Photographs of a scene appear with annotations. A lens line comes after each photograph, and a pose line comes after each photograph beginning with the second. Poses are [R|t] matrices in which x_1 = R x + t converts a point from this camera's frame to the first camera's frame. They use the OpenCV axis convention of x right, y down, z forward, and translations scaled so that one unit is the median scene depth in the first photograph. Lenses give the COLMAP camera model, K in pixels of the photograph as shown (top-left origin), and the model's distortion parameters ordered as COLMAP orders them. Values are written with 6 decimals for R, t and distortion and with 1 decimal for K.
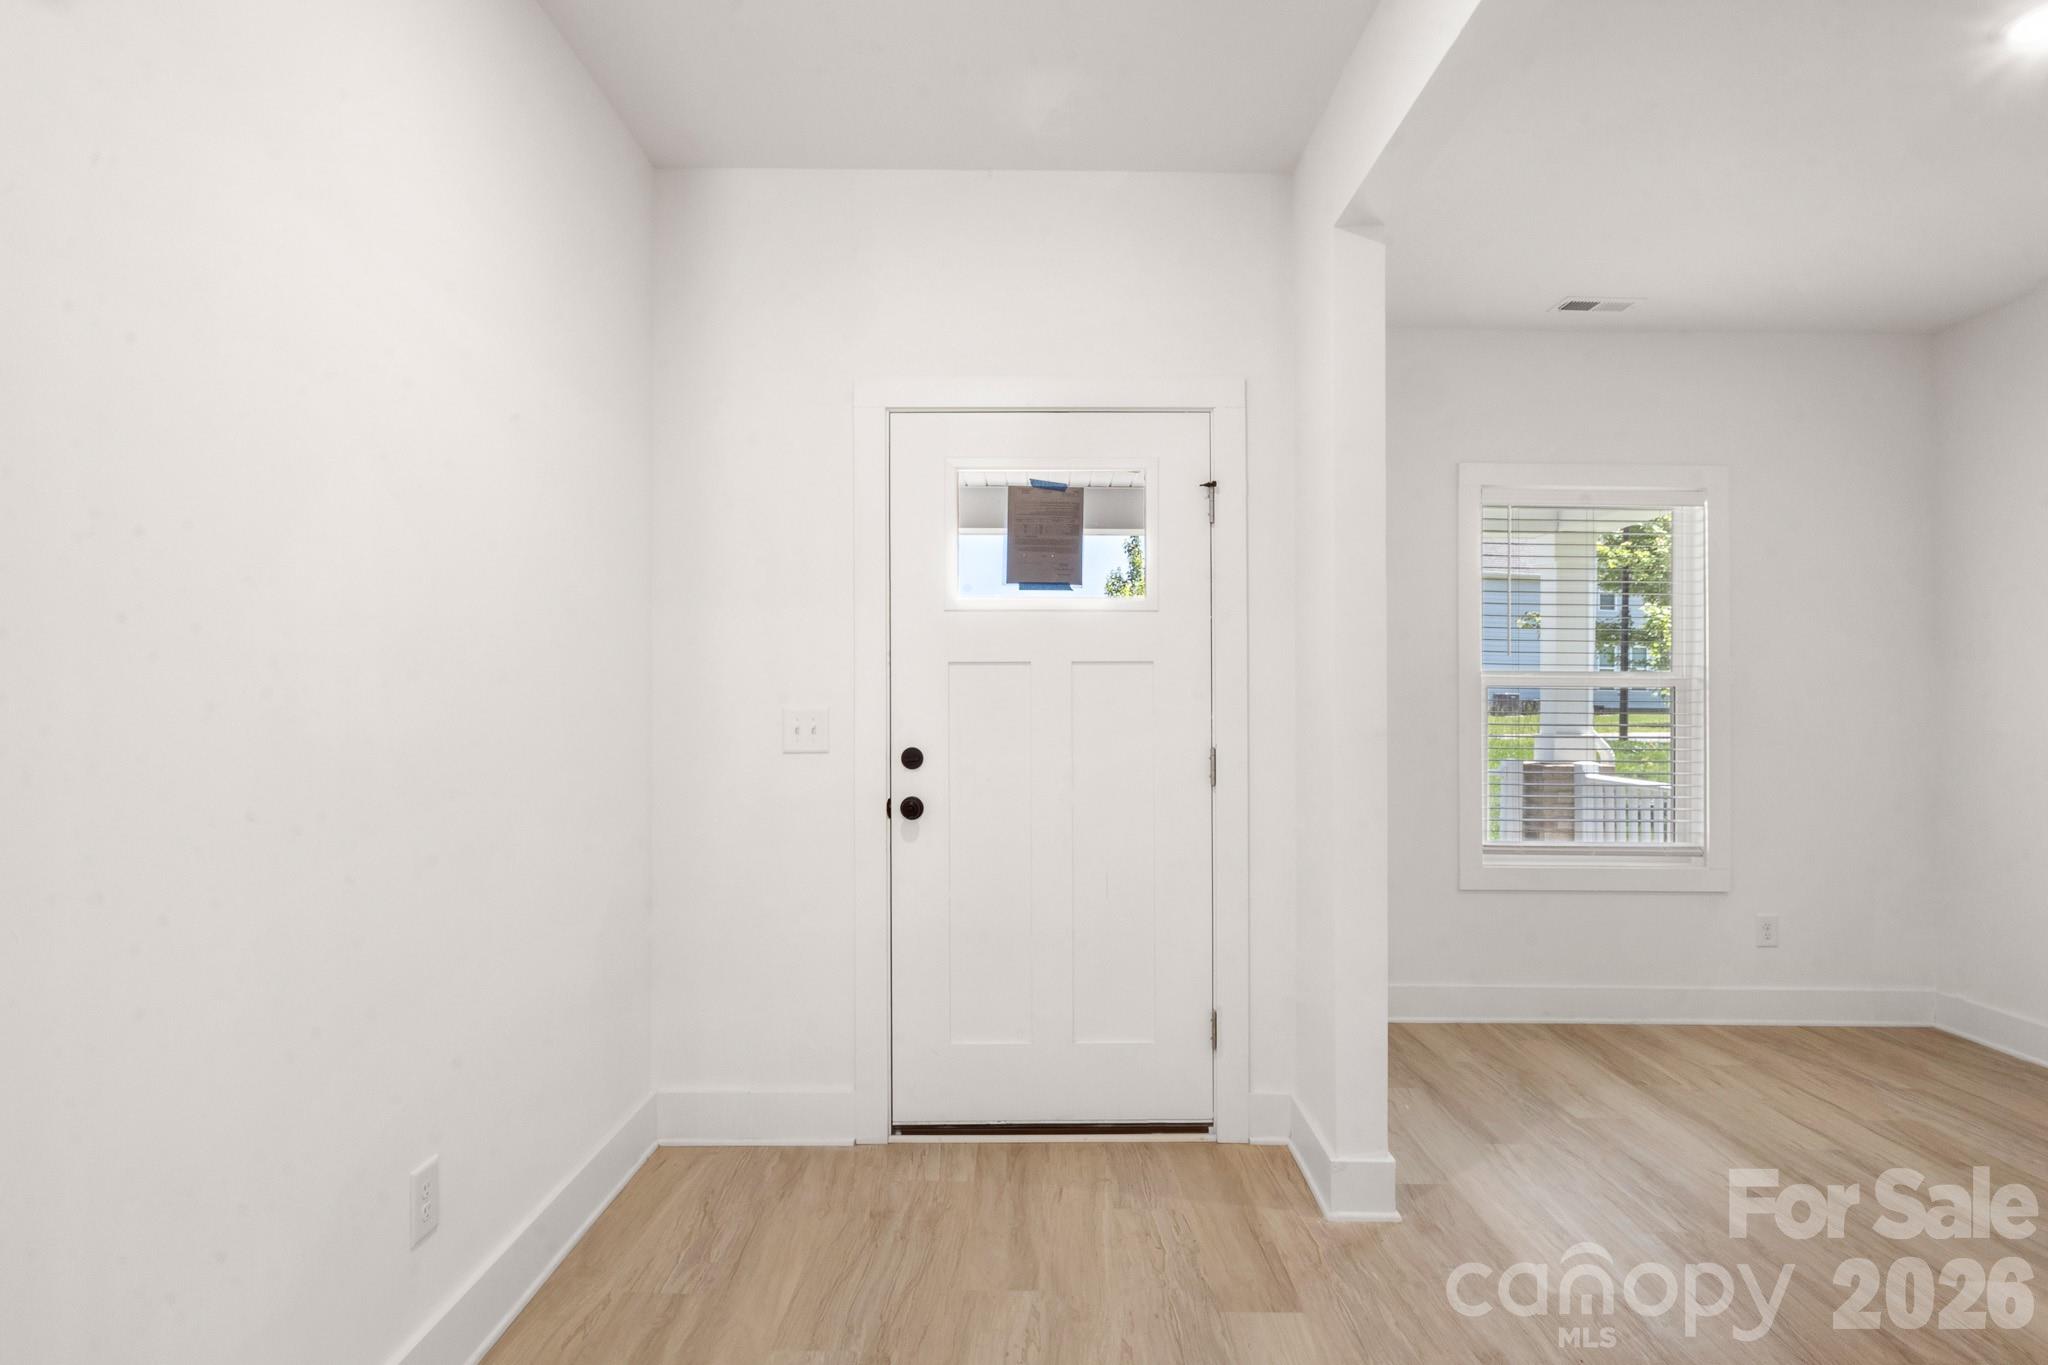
lens RADIAL K [[1149.5, 0, 1035.4], [0, 1149.5, 689.0], [0, 0, 1]] dist [0.020164, 0.000106]
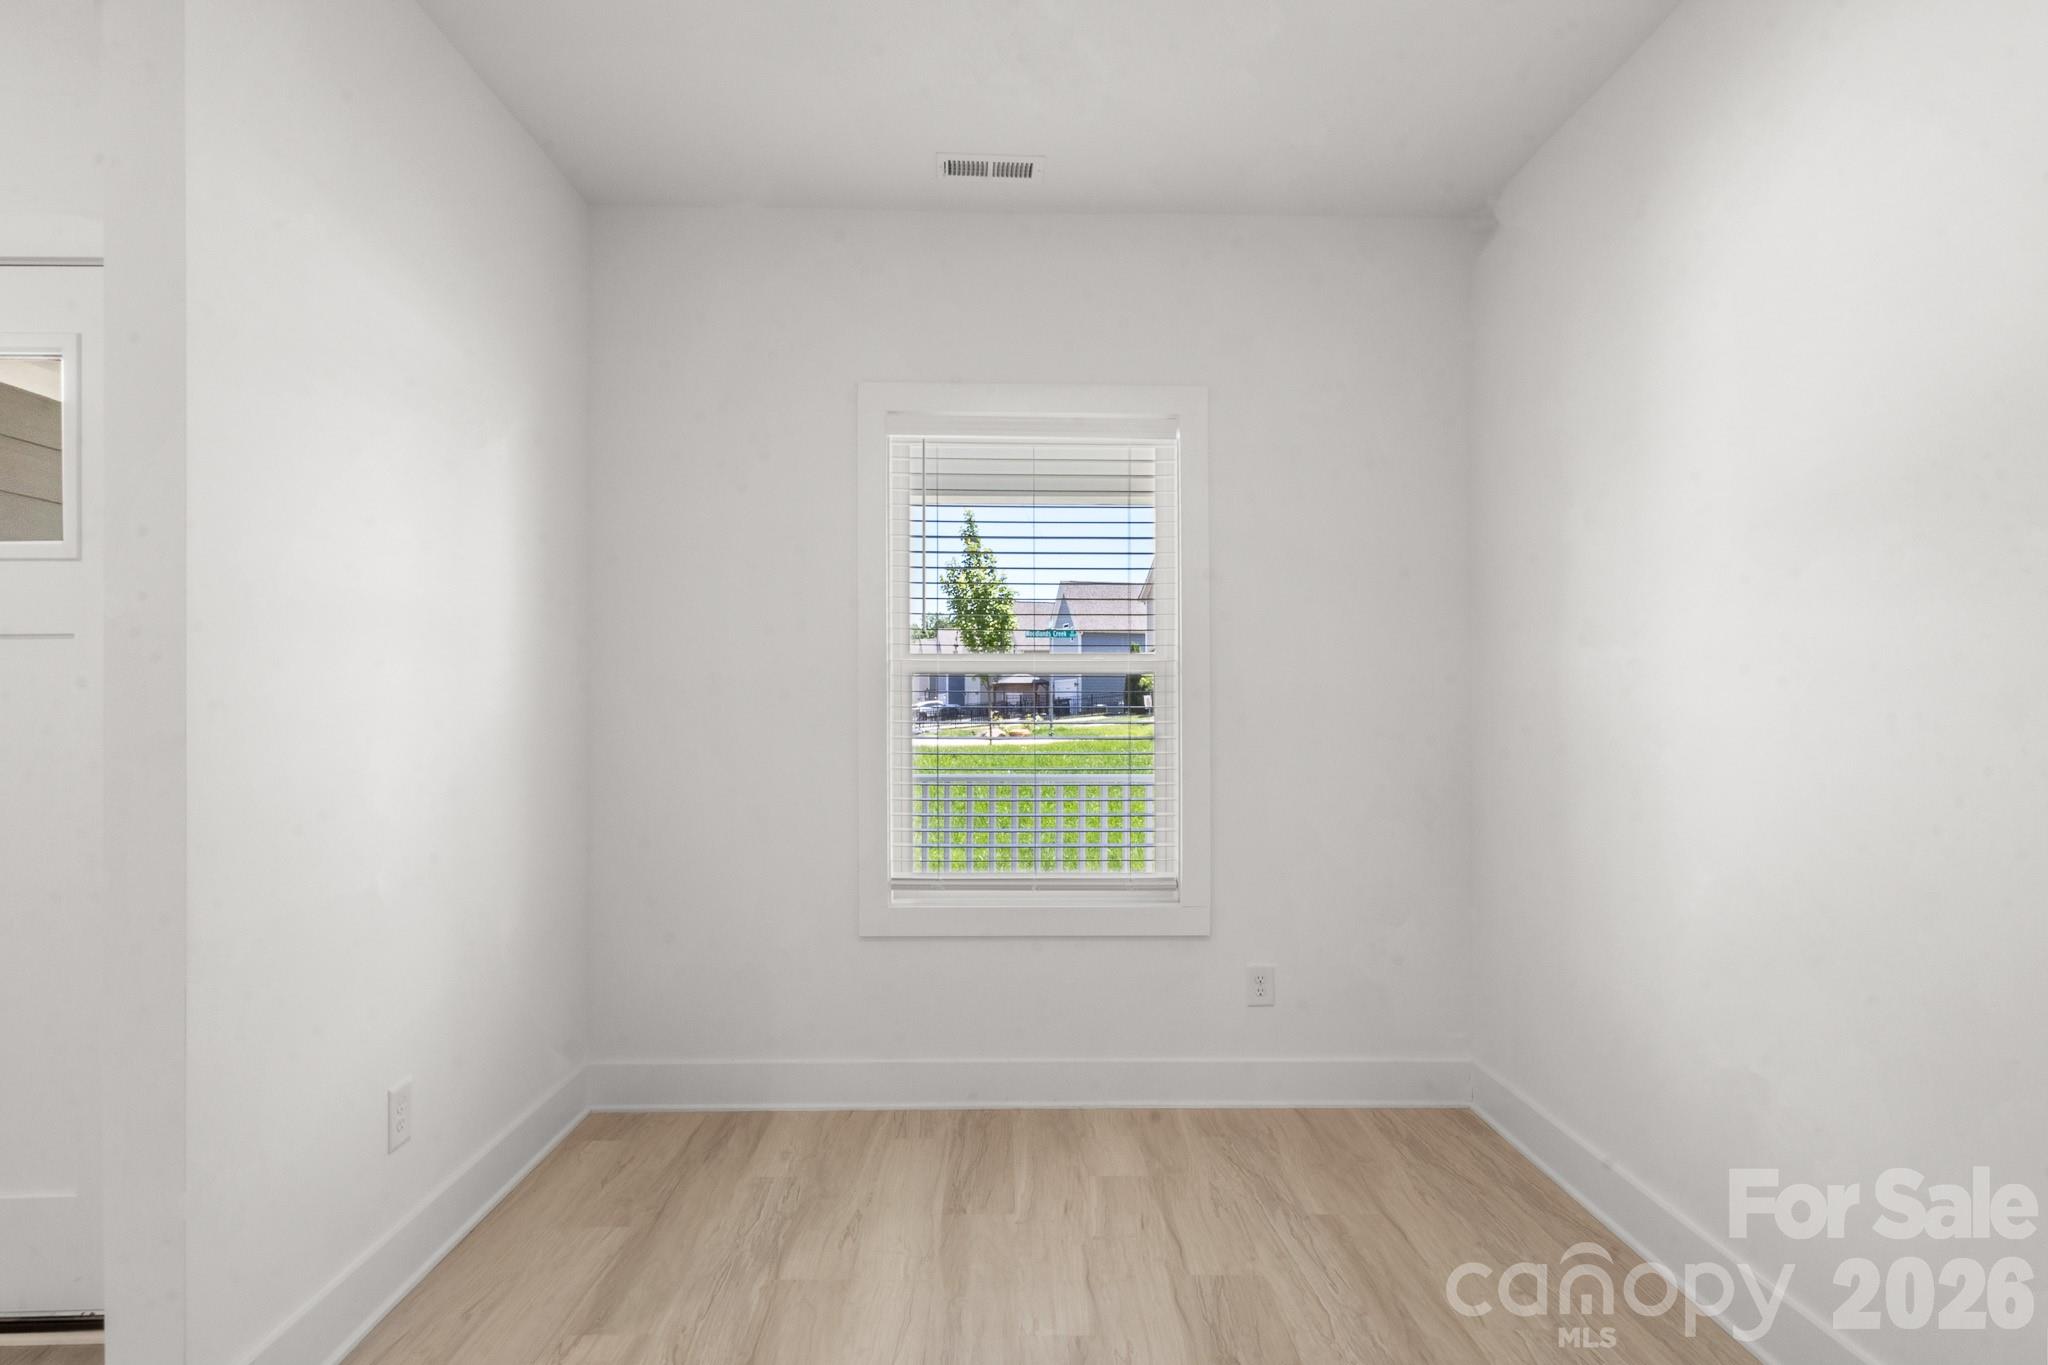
lens RADIAL K [[1149.5, 0, 1017.3], [0, 1149.5, 691.8], [0, 0, 1]] dist [0.020164, 0.000106]
pose [[0.999971, -0.006921, -0.003211, 0.494021], [0.006912, 0.999972, -0.002970, 0.014217], [0.003231, 0.002948, 0.999990, 0.239293]]
